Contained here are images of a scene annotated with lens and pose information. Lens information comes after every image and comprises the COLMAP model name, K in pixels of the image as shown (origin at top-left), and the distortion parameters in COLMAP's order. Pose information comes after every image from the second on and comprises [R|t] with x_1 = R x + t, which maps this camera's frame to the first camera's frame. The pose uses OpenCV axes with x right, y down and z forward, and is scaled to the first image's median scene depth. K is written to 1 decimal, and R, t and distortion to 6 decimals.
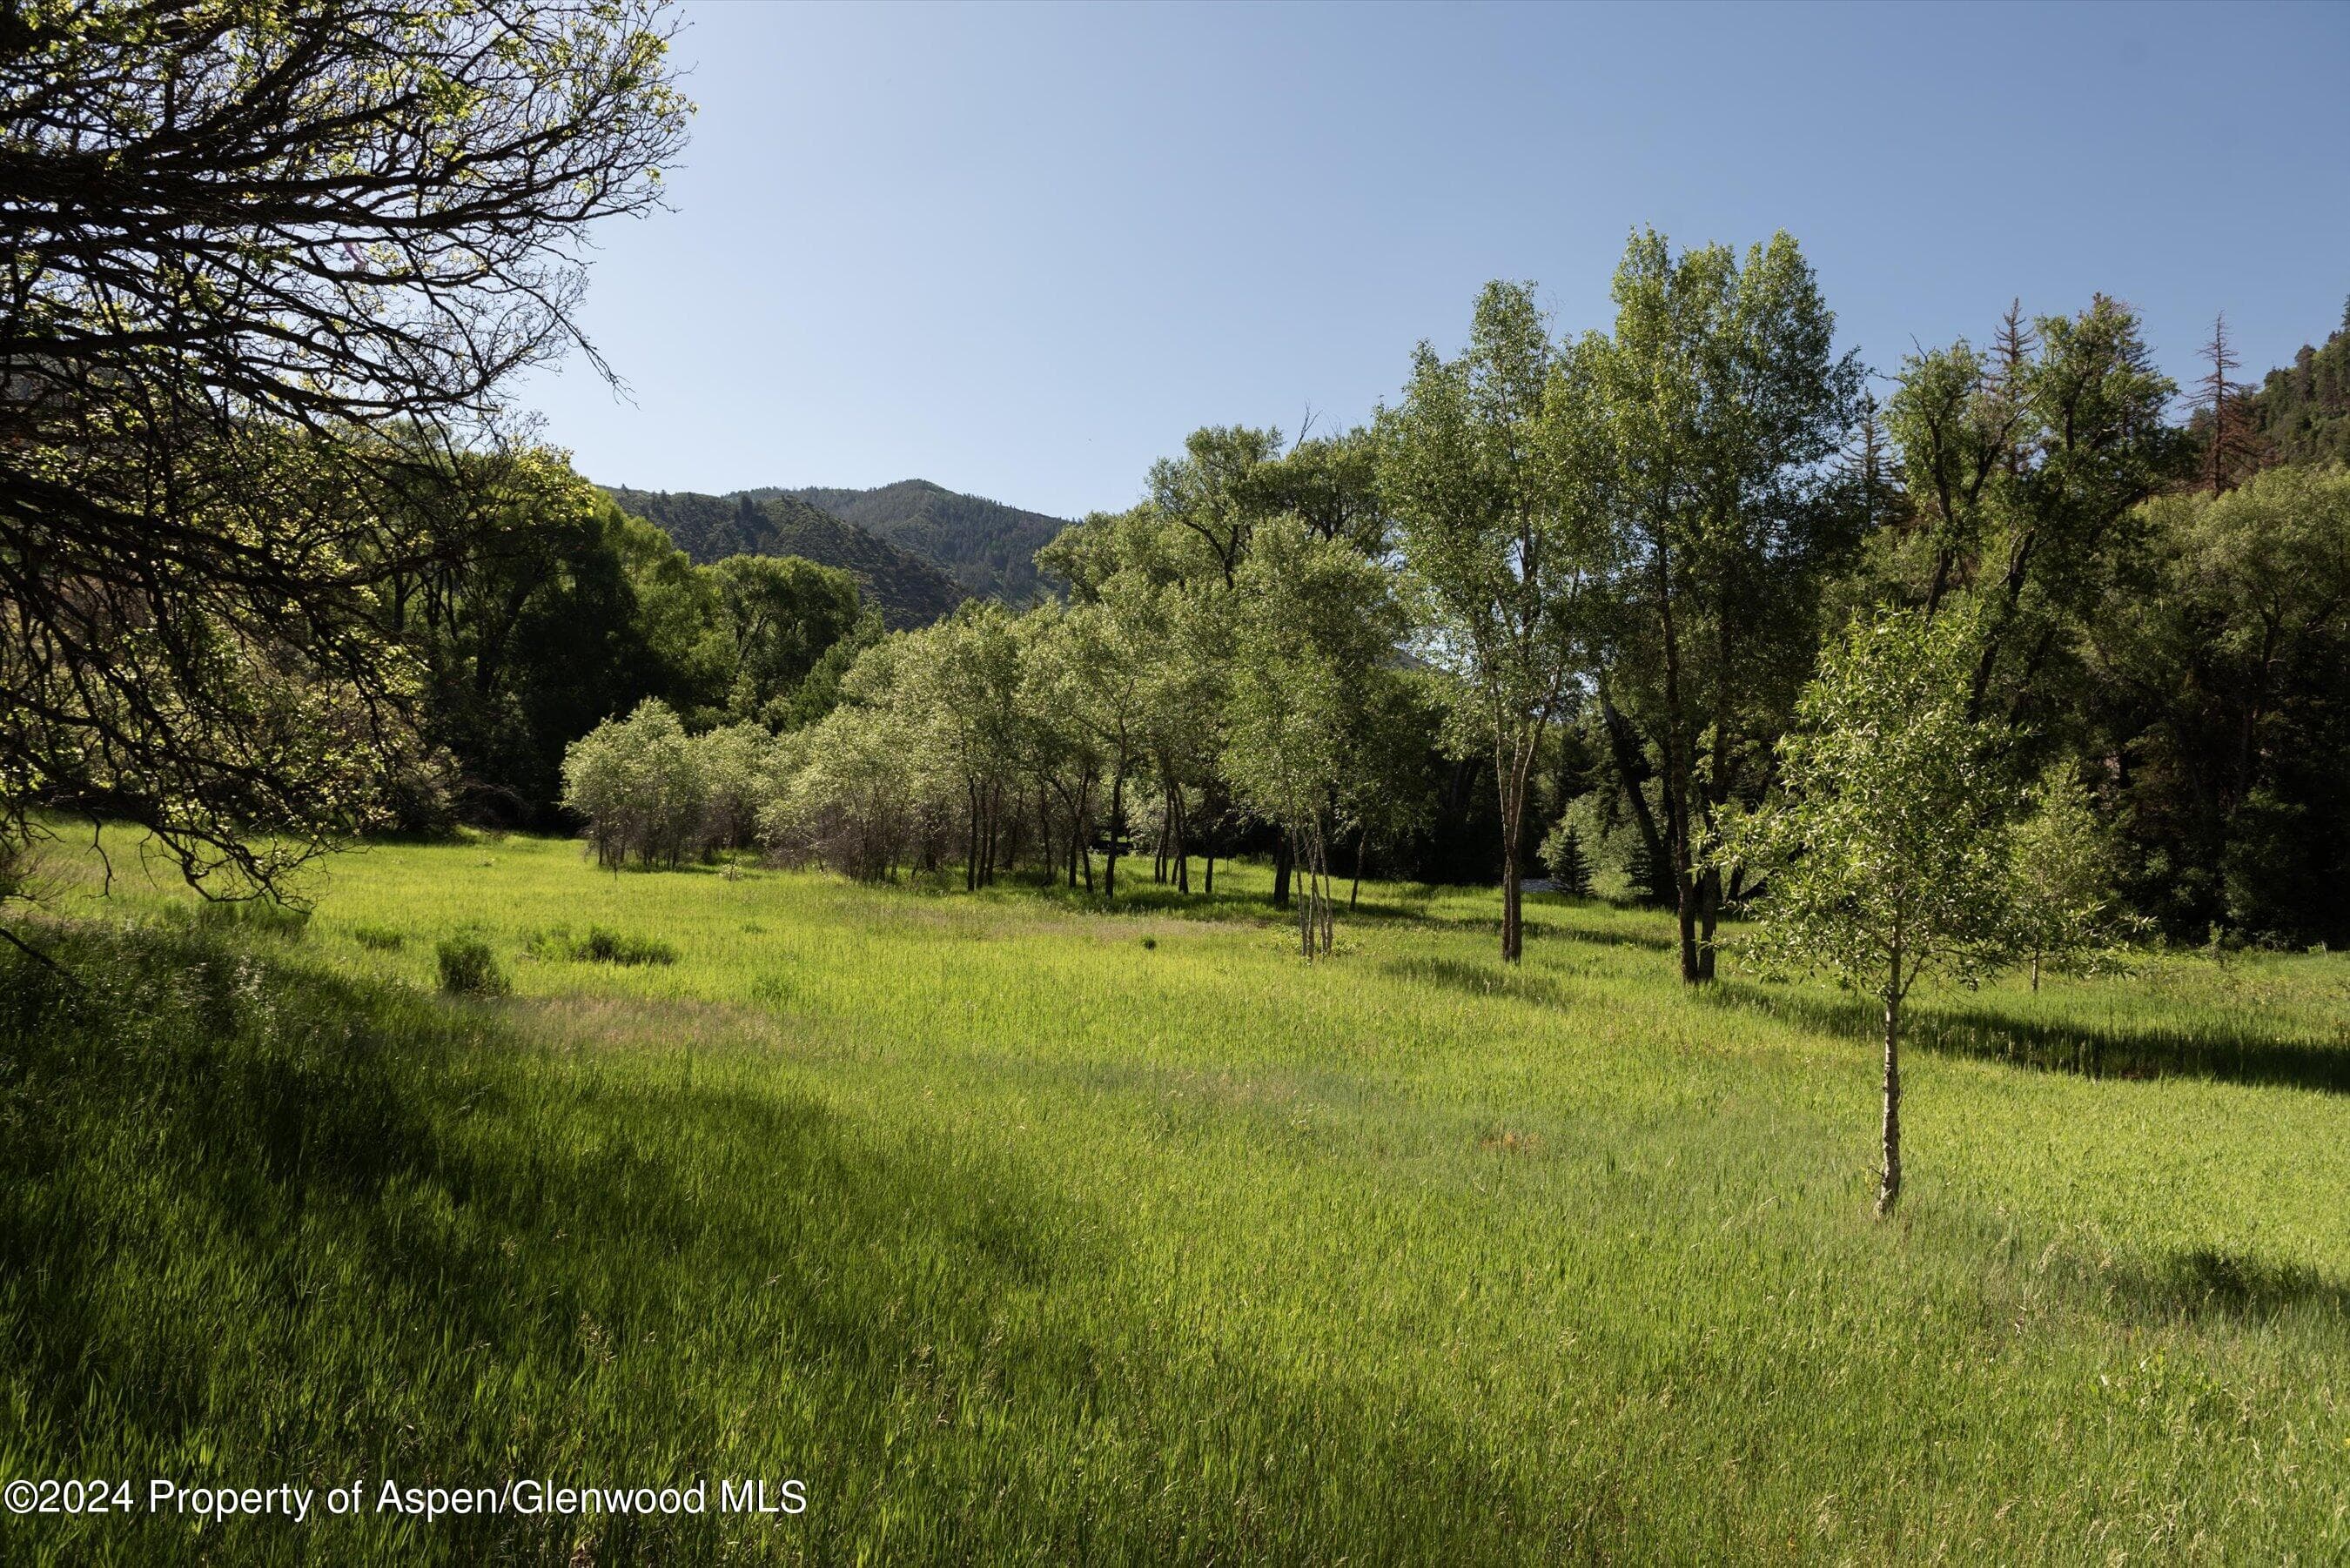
lens RADIAL K [[1556.7, 0, 1175.2], [0, 1556.7, 795.3], [0, 0, 1]] dist [-0.016630, 0.005786]
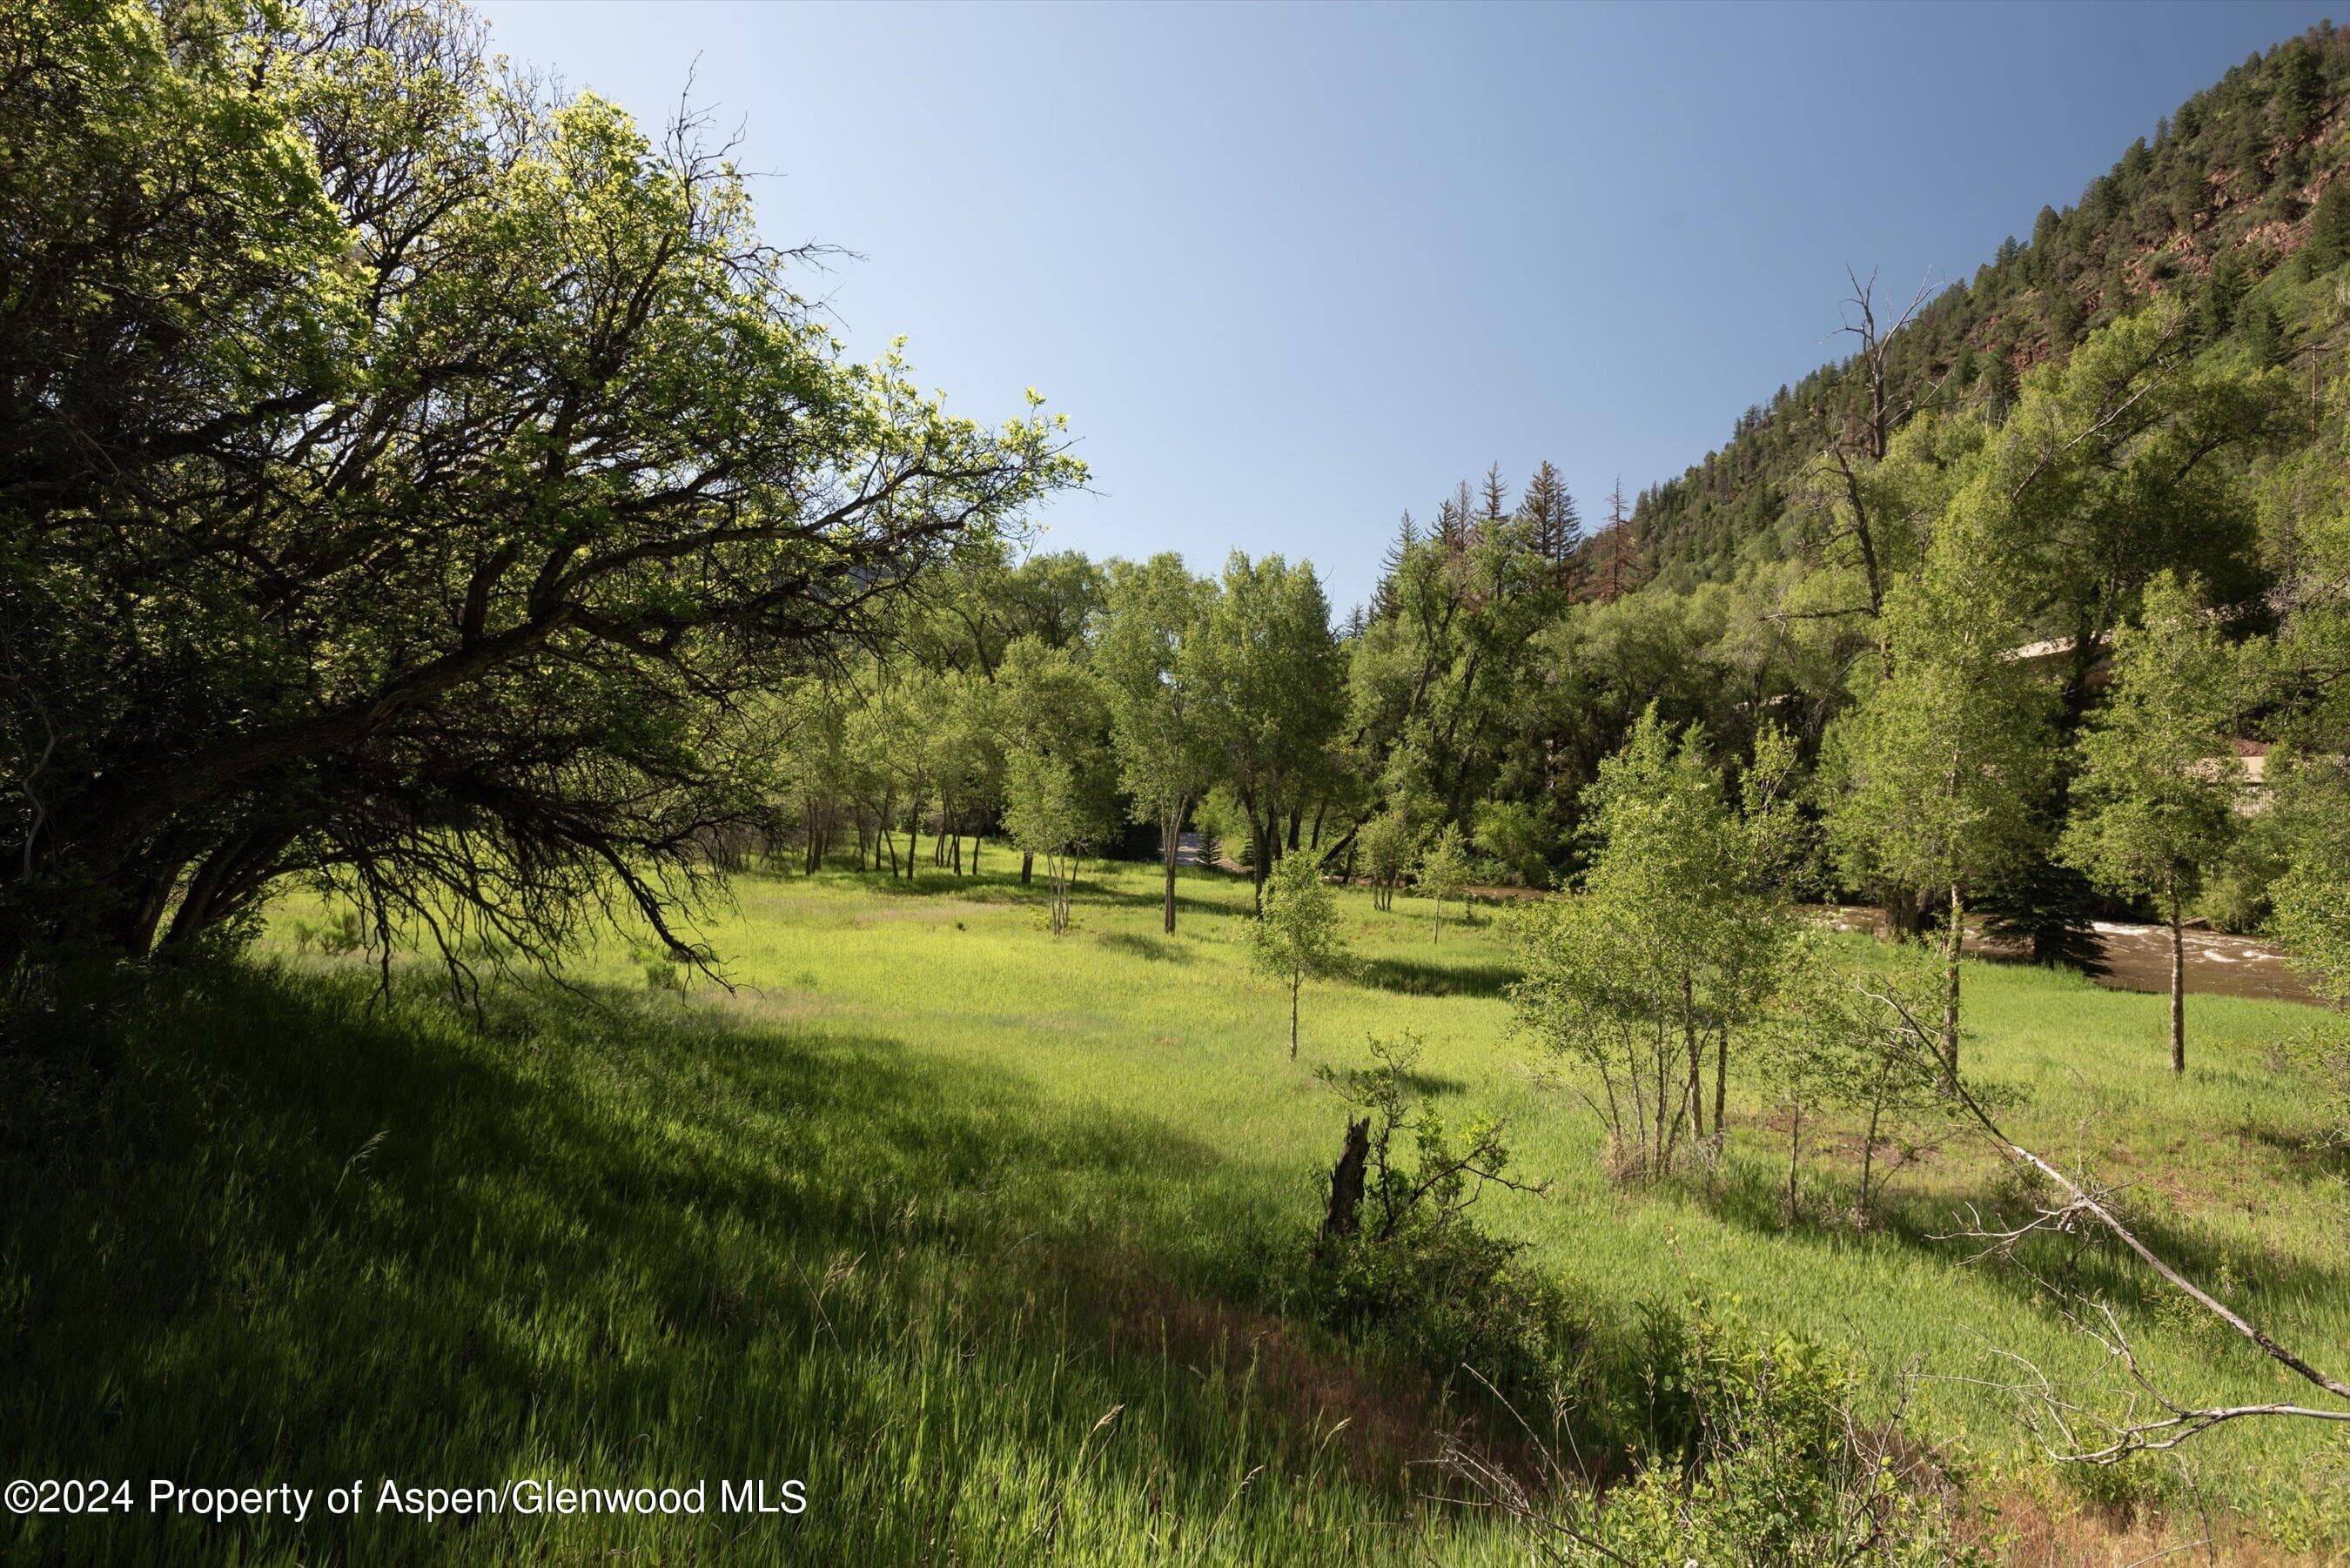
lens RADIAL K [[1219.5, 0, 1189.1], [0, 1219.5, 790.9], [0, 0, 1]] dist [-0.005843, -0.002314]
pose [[0.974360, -0.004623, 0.224946, -0.044551], [-0.001433, 0.999641, 0.026755, -0.054256], [-0.224989, -0.026391, 0.974004, -0.214038]]
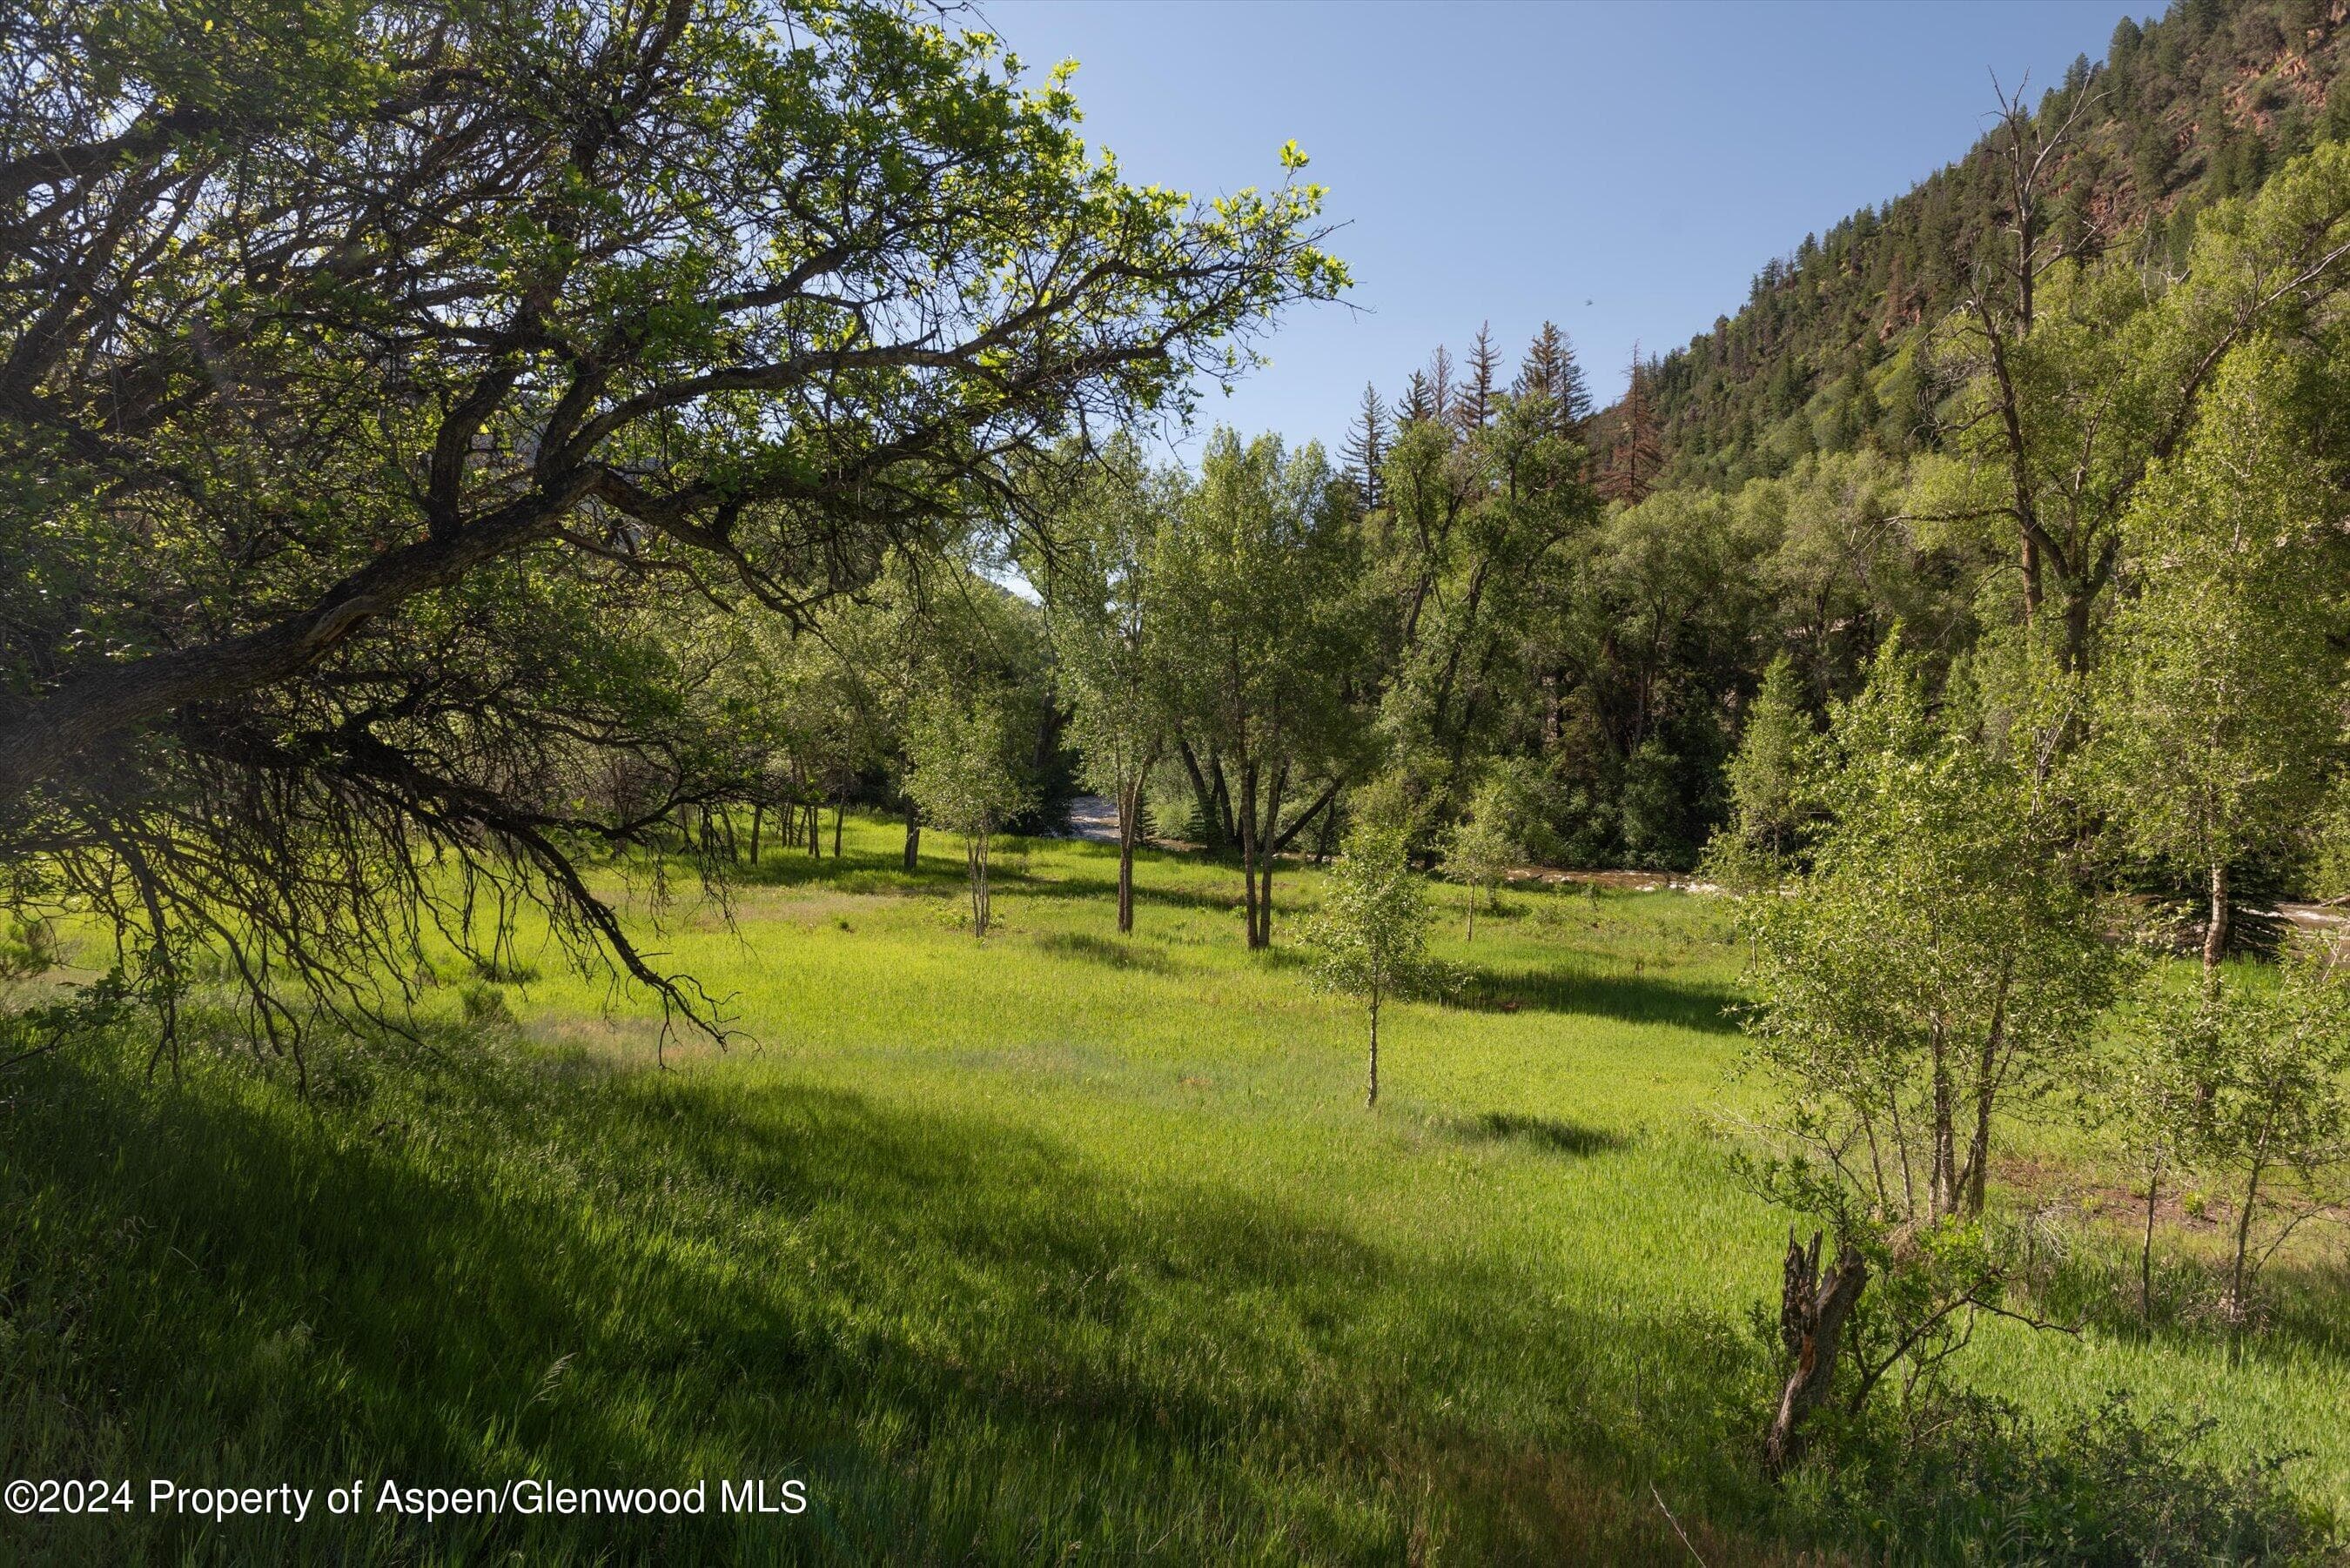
lens RADIAL K [[1556.7, 0, 1171.1], [0, 1556.7, 787.3], [0, 0, 1]] dist [-0.016630, 0.005786]
pose [[0.957211, -0.017159, 0.288881, -0.079452], [0.001450, 0.998512, 0.054506, -0.054215], [-0.289386, -0.051755, 0.955812, -0.179999]]
